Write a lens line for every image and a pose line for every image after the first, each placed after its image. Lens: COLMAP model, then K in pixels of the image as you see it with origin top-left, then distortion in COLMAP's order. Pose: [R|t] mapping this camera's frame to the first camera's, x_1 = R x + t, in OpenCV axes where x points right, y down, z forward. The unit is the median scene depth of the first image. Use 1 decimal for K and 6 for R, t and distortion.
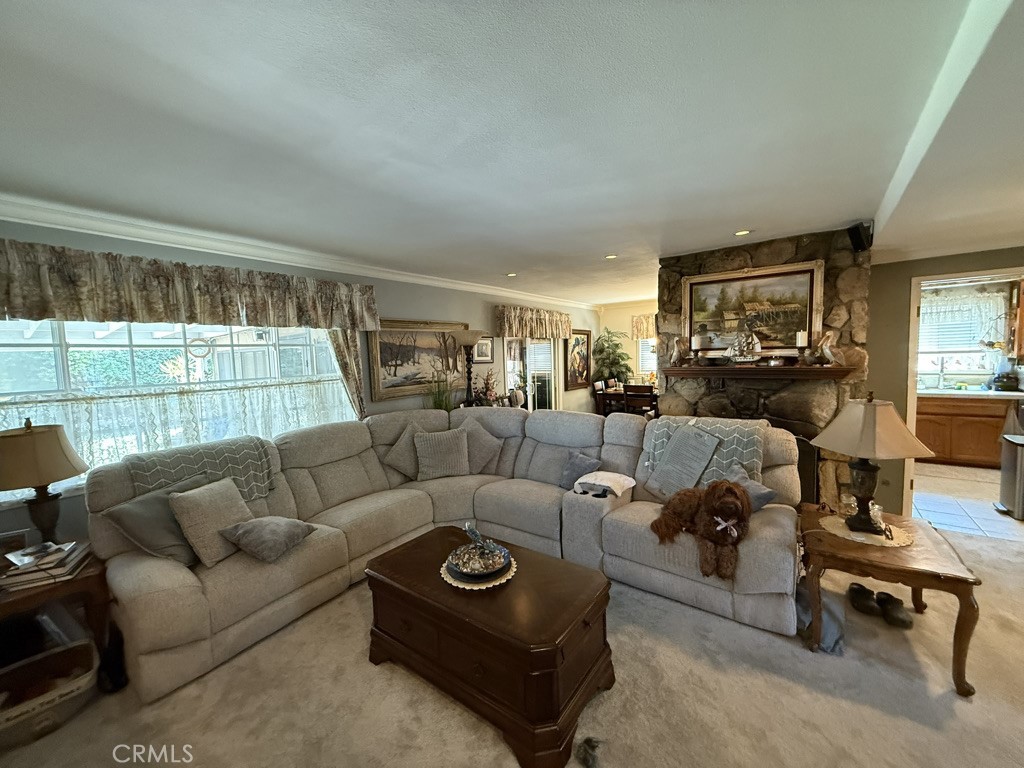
lens RADIAL K [[408.4, 0, 515.3], [0, 408.4, 382.6], [0, 0, 1]] dist [0.002083, 0.000357]
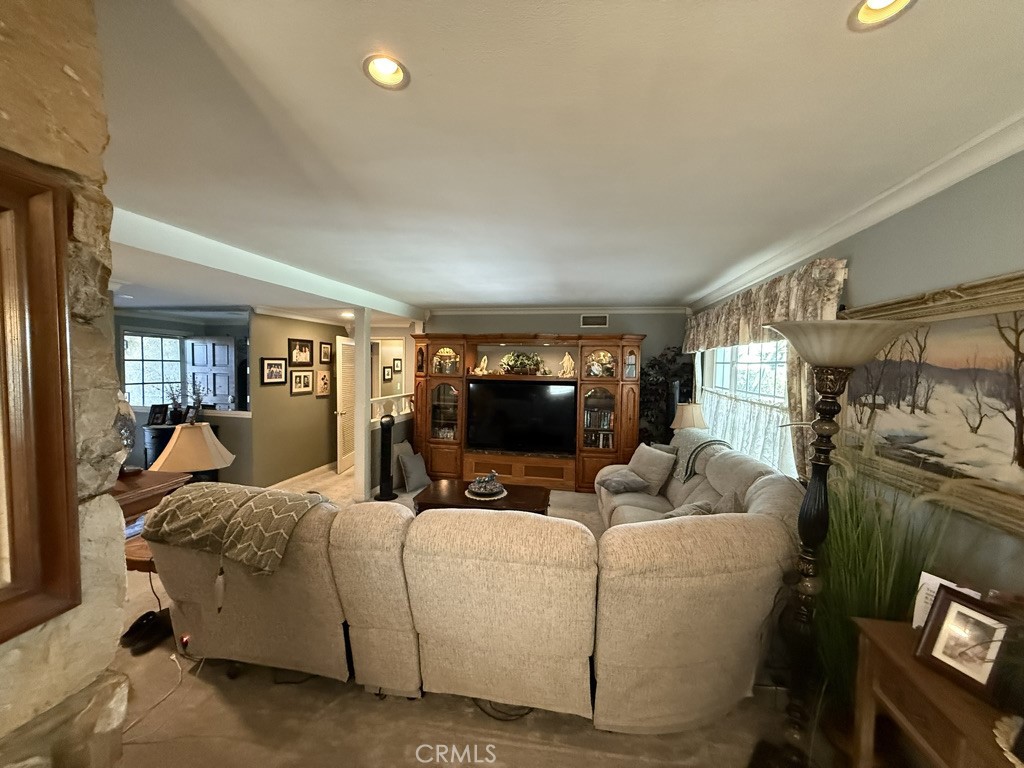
lens RADIAL K [[408.4, 0, 513.5], [0, 408.4, 384.5], [0, 0, 1]] dist [0.002083, 0.000357]
pose [[-0.890241, 0.040284, -0.453705, 0.571934], [-0.019102, 0.991903, 0.125552, -0.245057], [0.455089, 0.120438, -0.882263, 2.595265]]
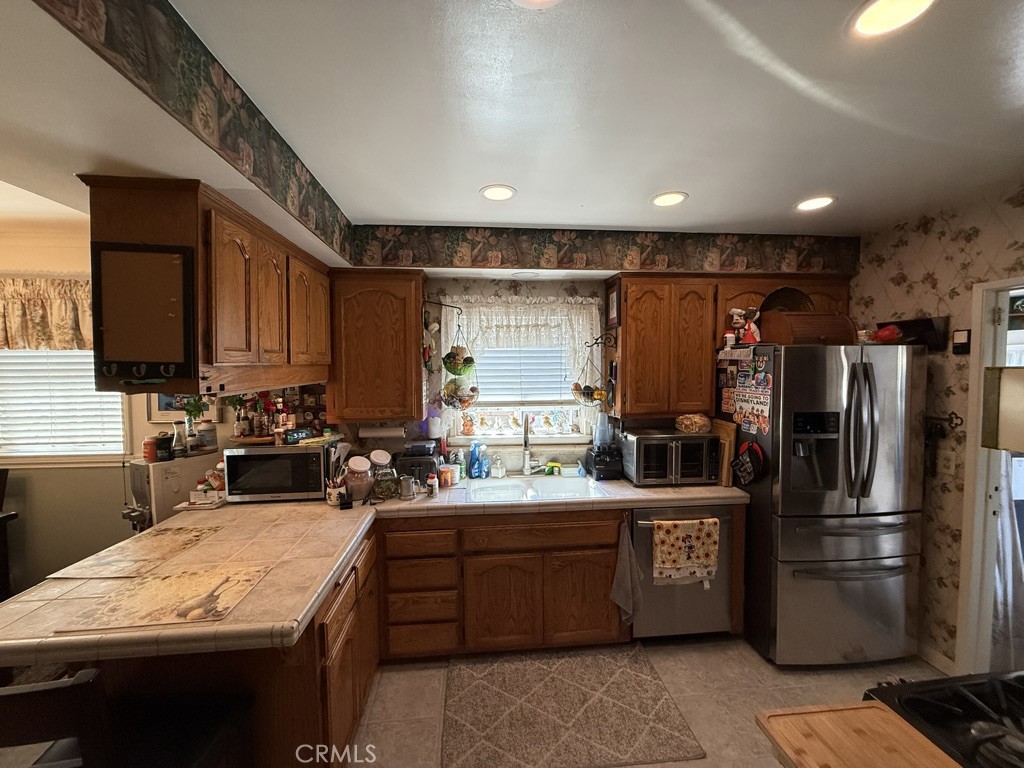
lens RADIAL K [[408.4, 0, 511.6], [0, 408.4, 380.8], [0, 0, 1]] dist [0.002083, 0.000357]
pose [[0.739072, -0.003894, 0.673615, 0.686575], [0.033077, 0.998987, -0.030517, -0.089041], [-0.672814, 0.044836, 0.738452, 0.634690]]
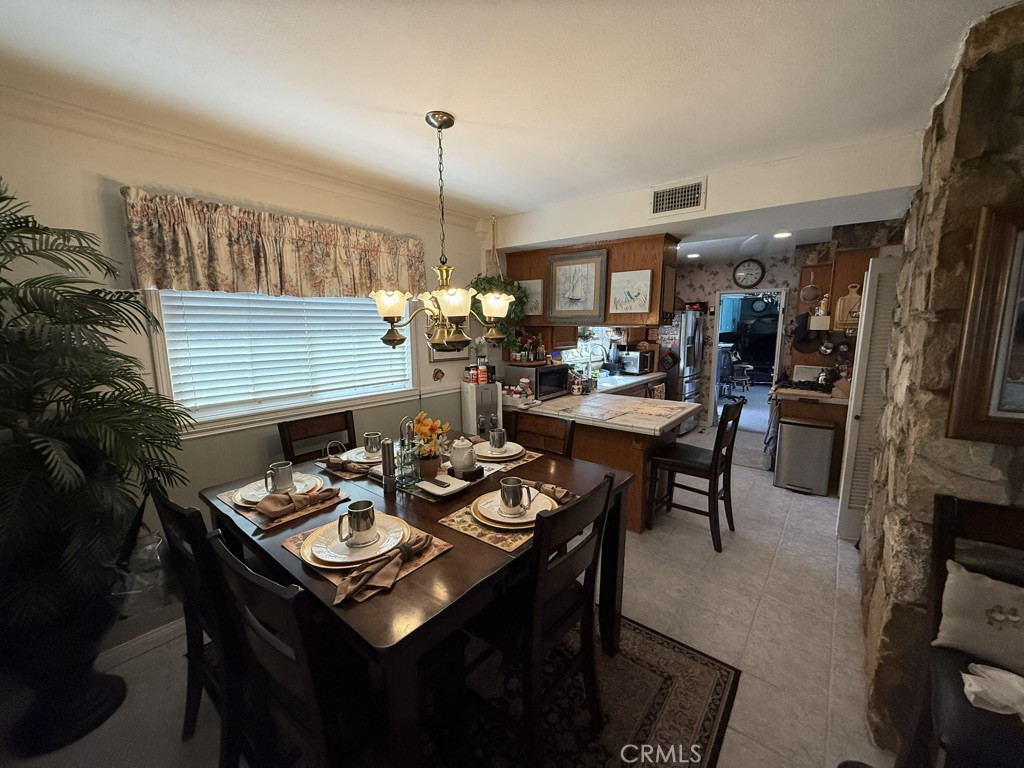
lens RADIAL K [[408.4, 0, 512.1], [0, 408.4, 382.6], [0, 0, 1]] dist [0.002083, 0.000357]
pose [[0.045347, -0.118656, 0.991899, 0.106297], [0.074074, 0.990587, 0.115113, -0.098438], [-0.996221, 0.068254, 0.053710, 1.130192]]
